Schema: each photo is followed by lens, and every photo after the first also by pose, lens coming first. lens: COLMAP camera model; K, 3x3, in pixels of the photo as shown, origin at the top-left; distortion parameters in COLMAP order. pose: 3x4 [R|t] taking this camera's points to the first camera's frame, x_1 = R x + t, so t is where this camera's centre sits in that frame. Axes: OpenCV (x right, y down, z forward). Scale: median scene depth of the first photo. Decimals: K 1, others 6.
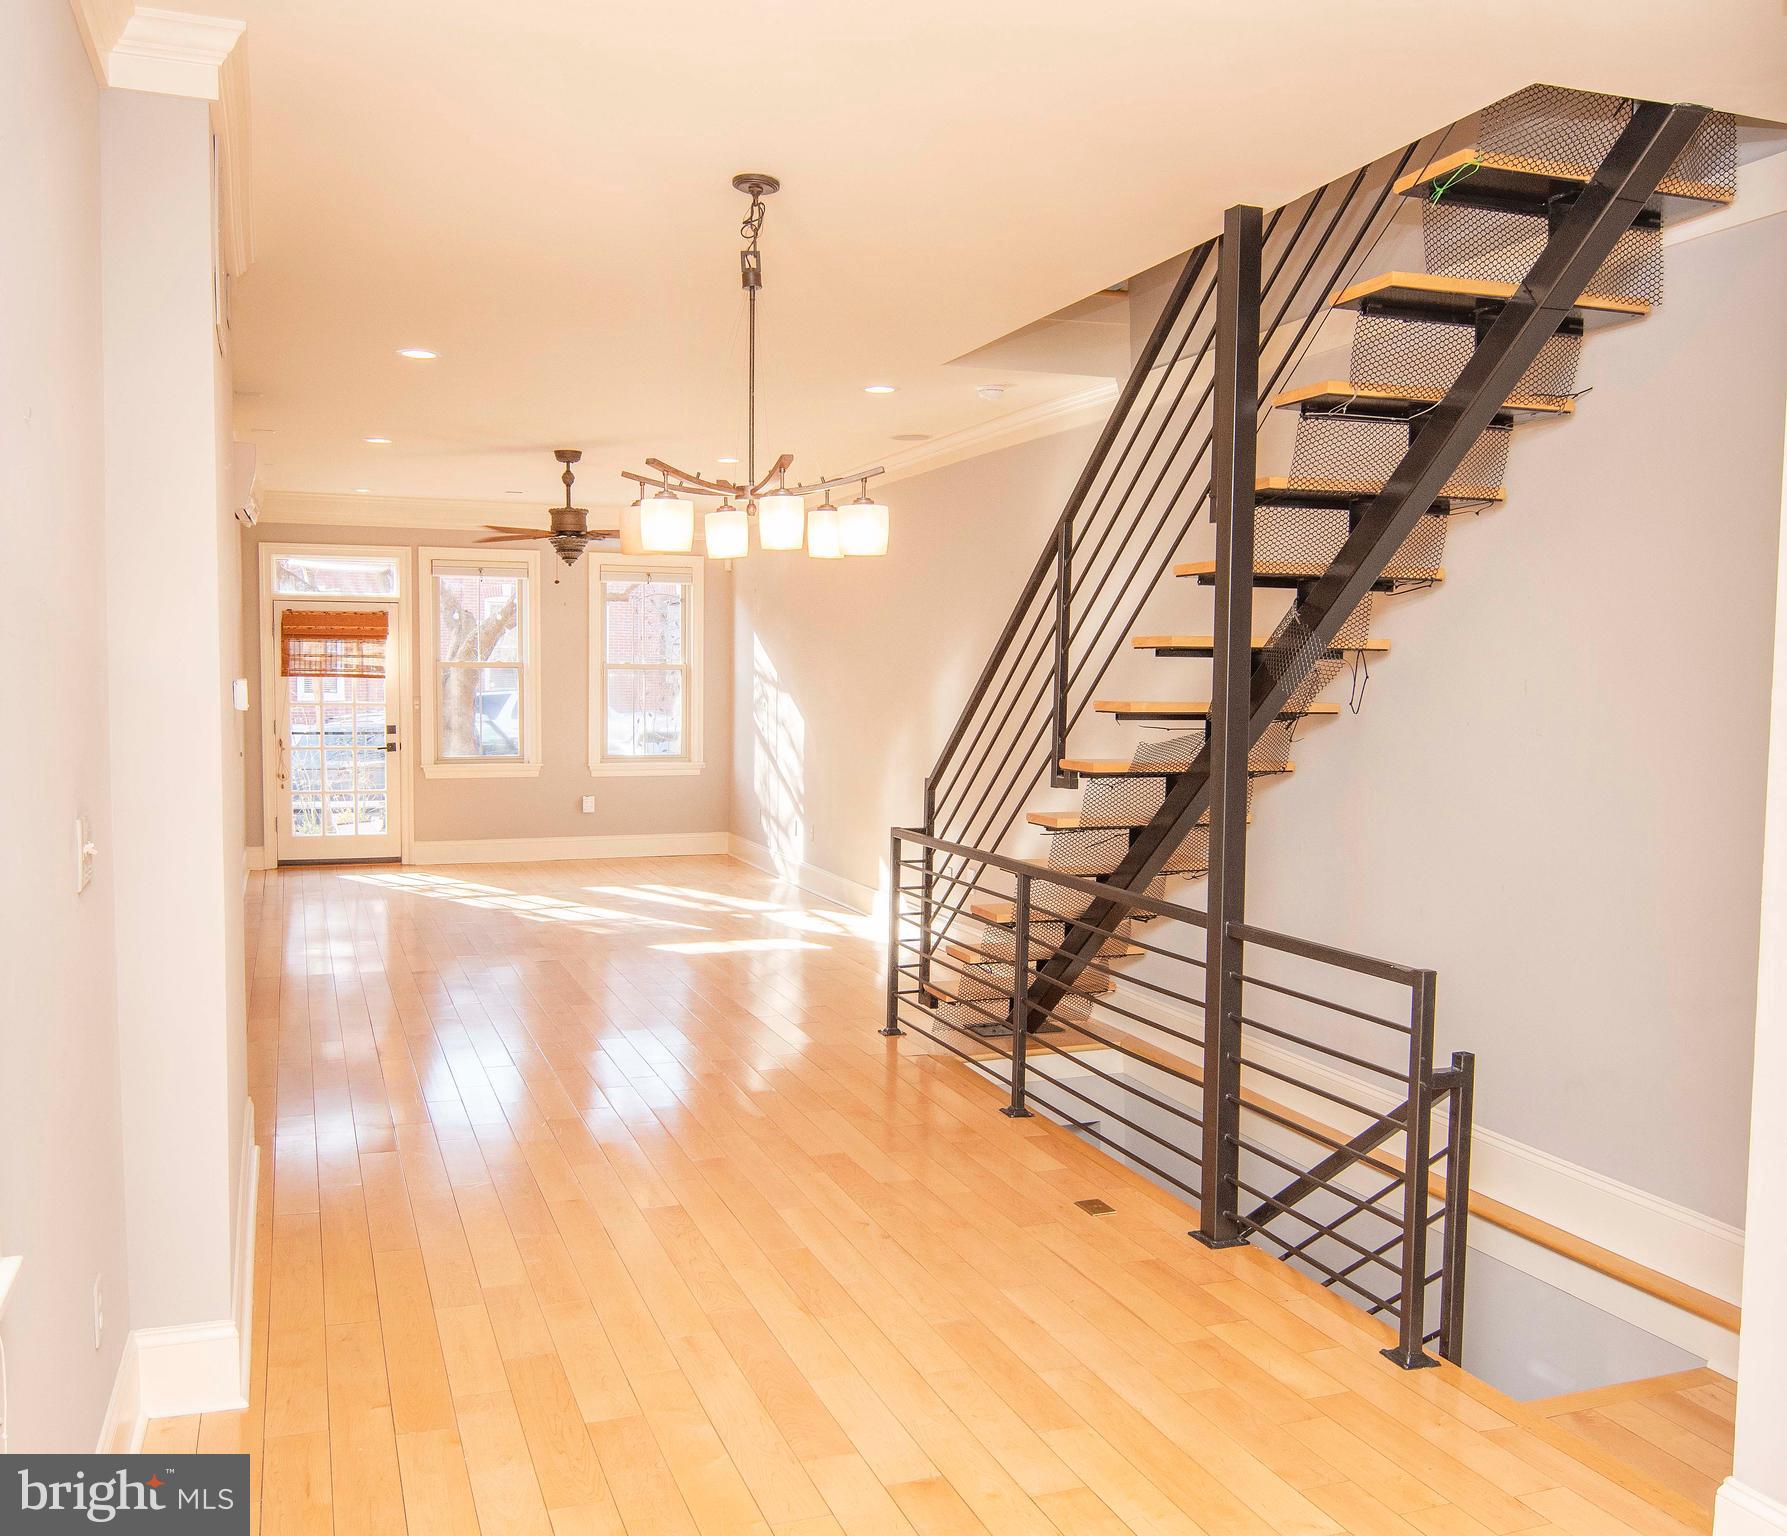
lens RADIAL K [[1547.8, 0, 893.5], [0, 1547.8, 768.0], [0, 0, 1]] dist [0.006473, 0.006124]
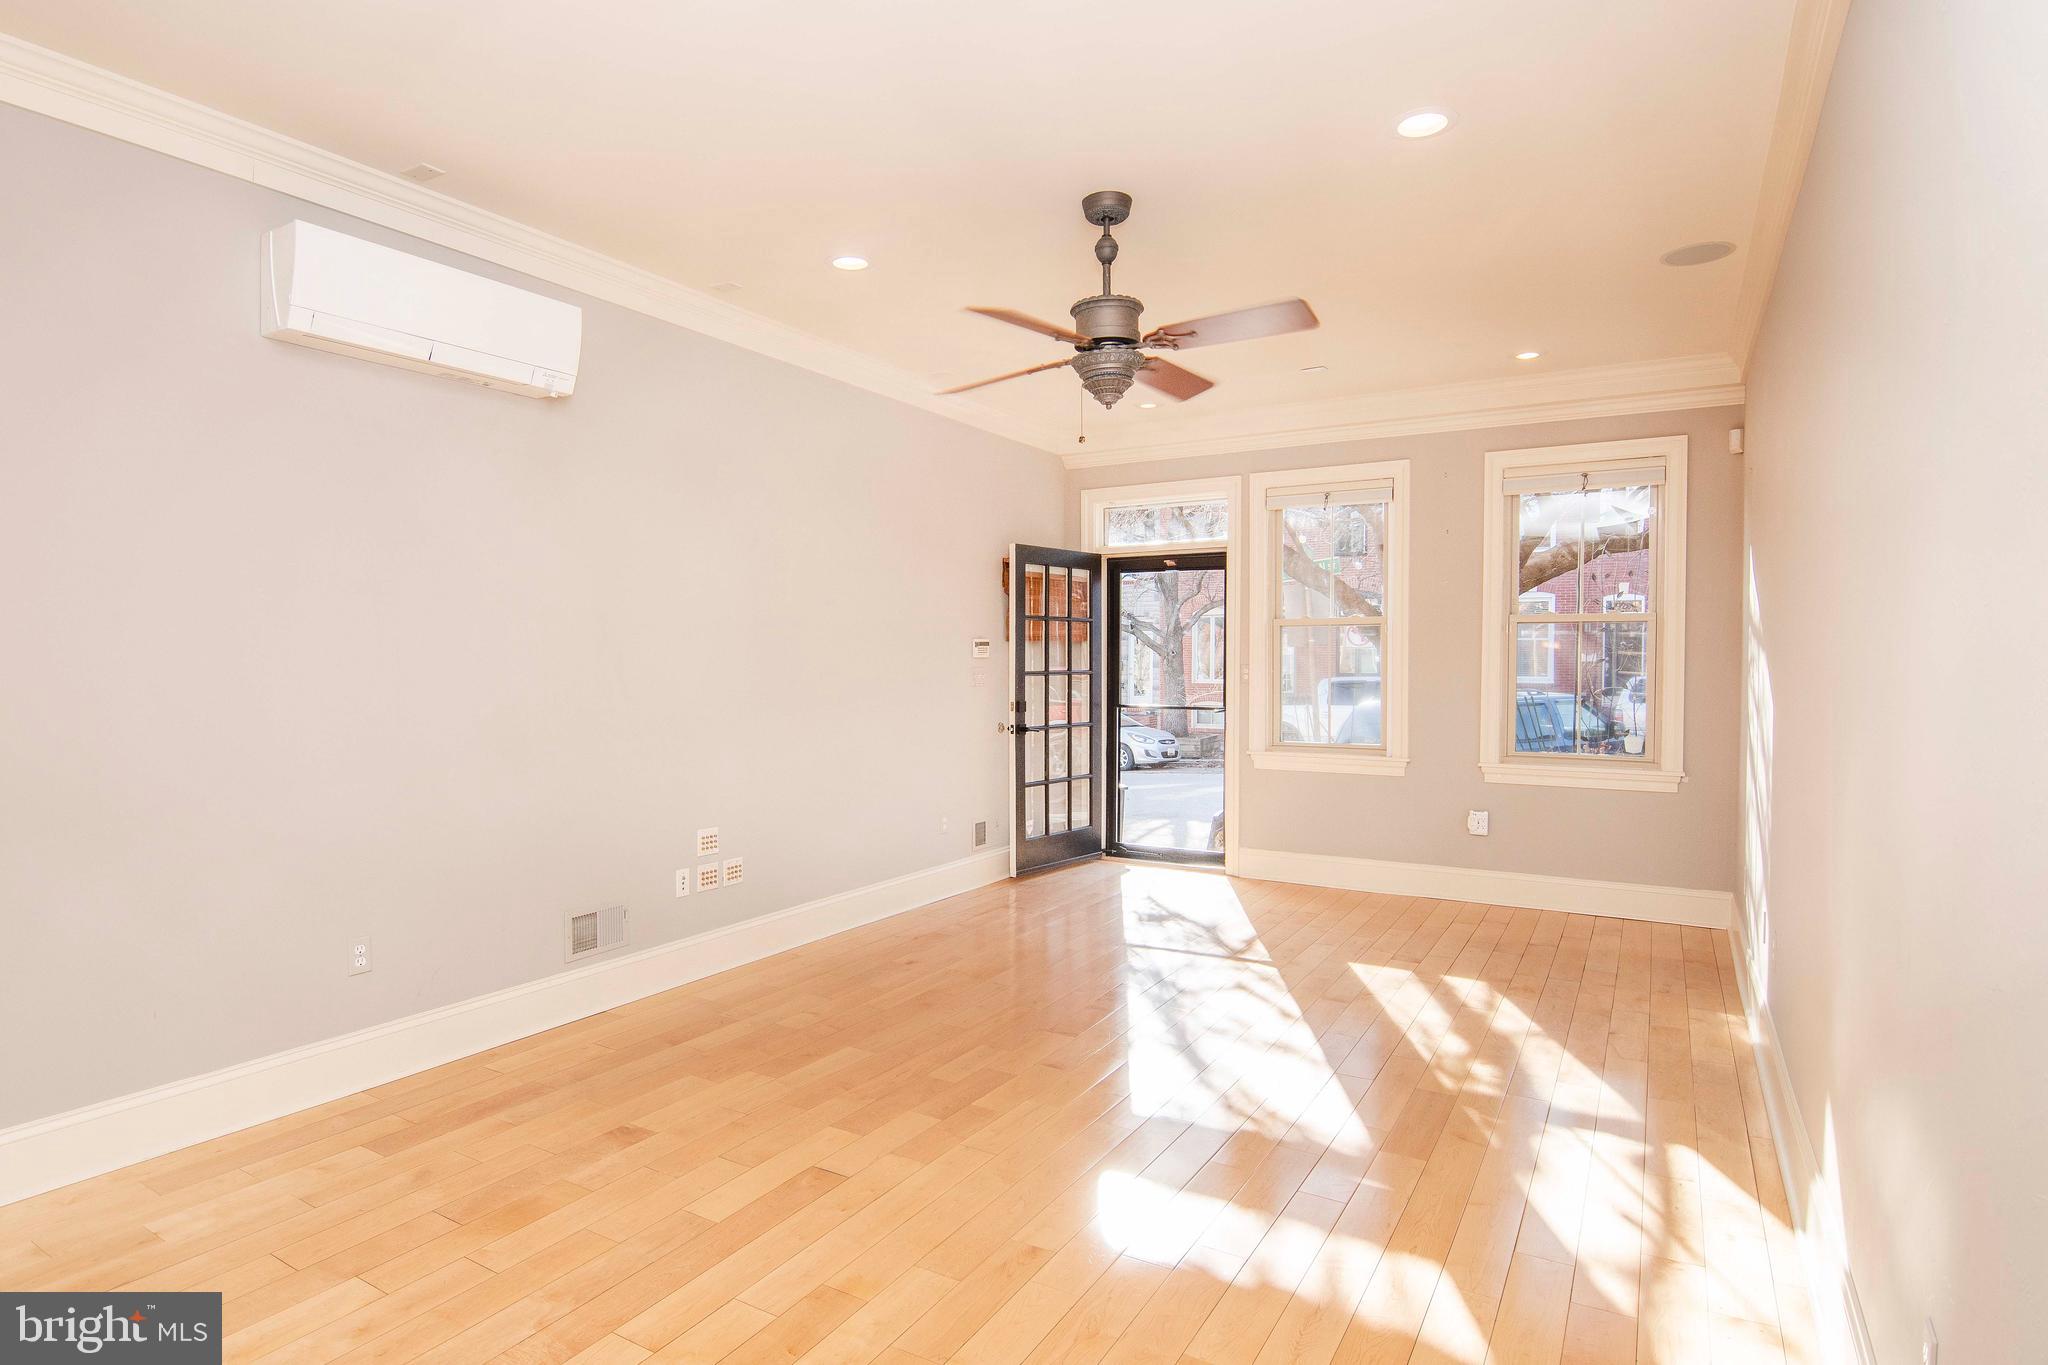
lens RADIAL K [[1122.7, 0, 1024.0], [0, 1122.7, 682.5], [0, 0, 1]] dist [0.000229, -0.000165]
pose [[0.629744, 0.007029, -0.776771, 0.065958], [-0.046559, 0.998503, -0.028711, -0.016060], [0.775406, 0.054246, 0.629129, 0.576198]]
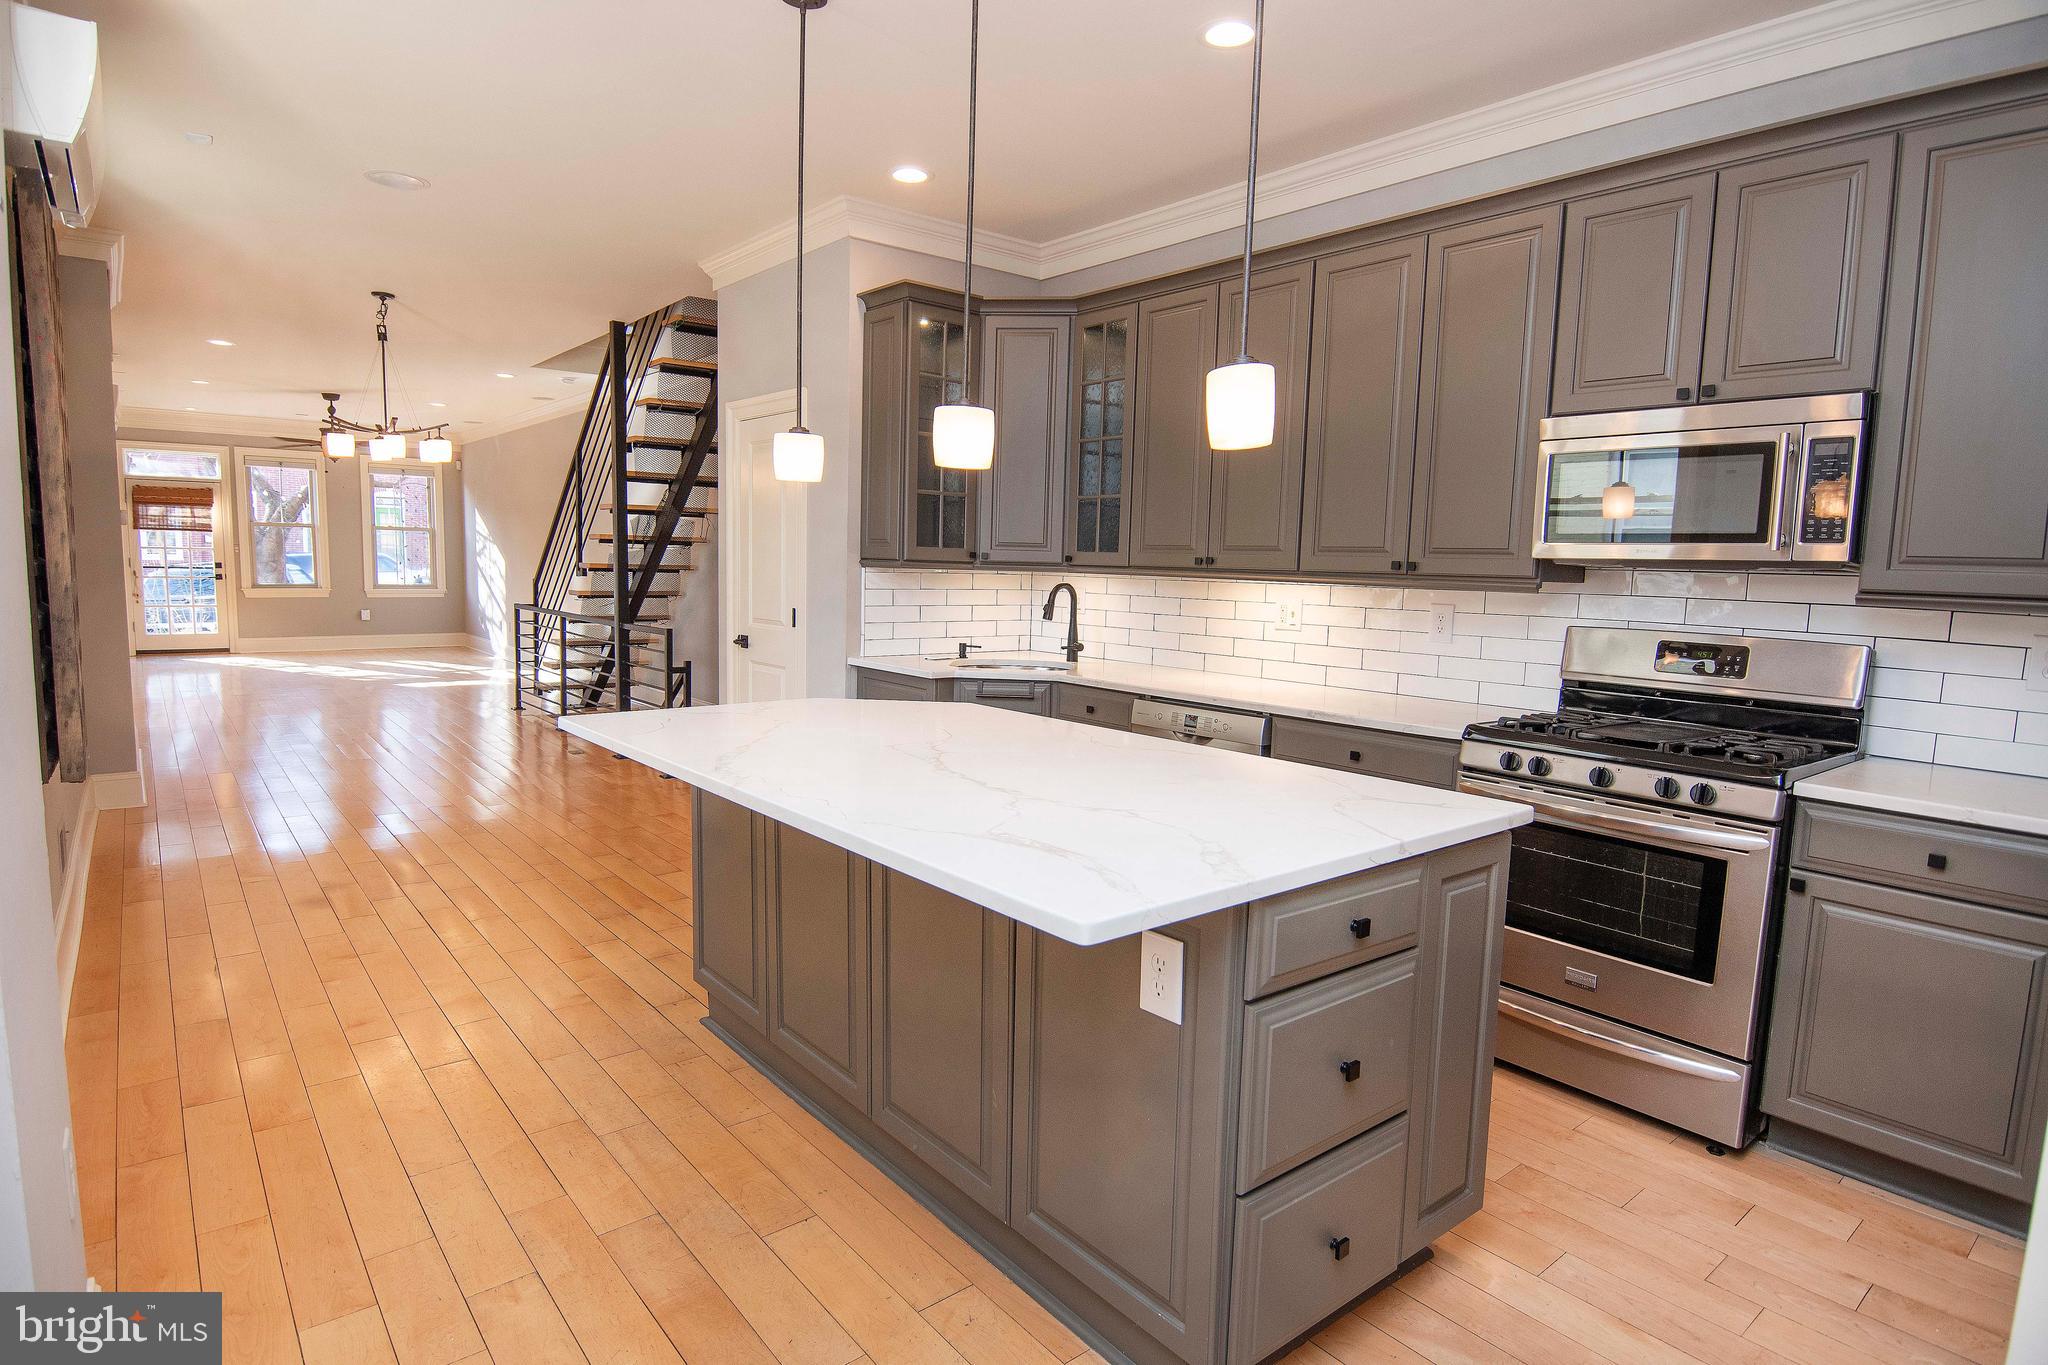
lens RADIAL K [[1092.9, 0, 1024.0], [0, 1092.9, 682.5], [0, 0, 1]] dist [0.004111, -0.016010]
pose [[0.951047, -0.021756, 0.308279, 0.105411], [0.005314, 0.998523, 0.054072, 0.038563], [-0.309000, -0.049787, 0.949758, -0.295744]]
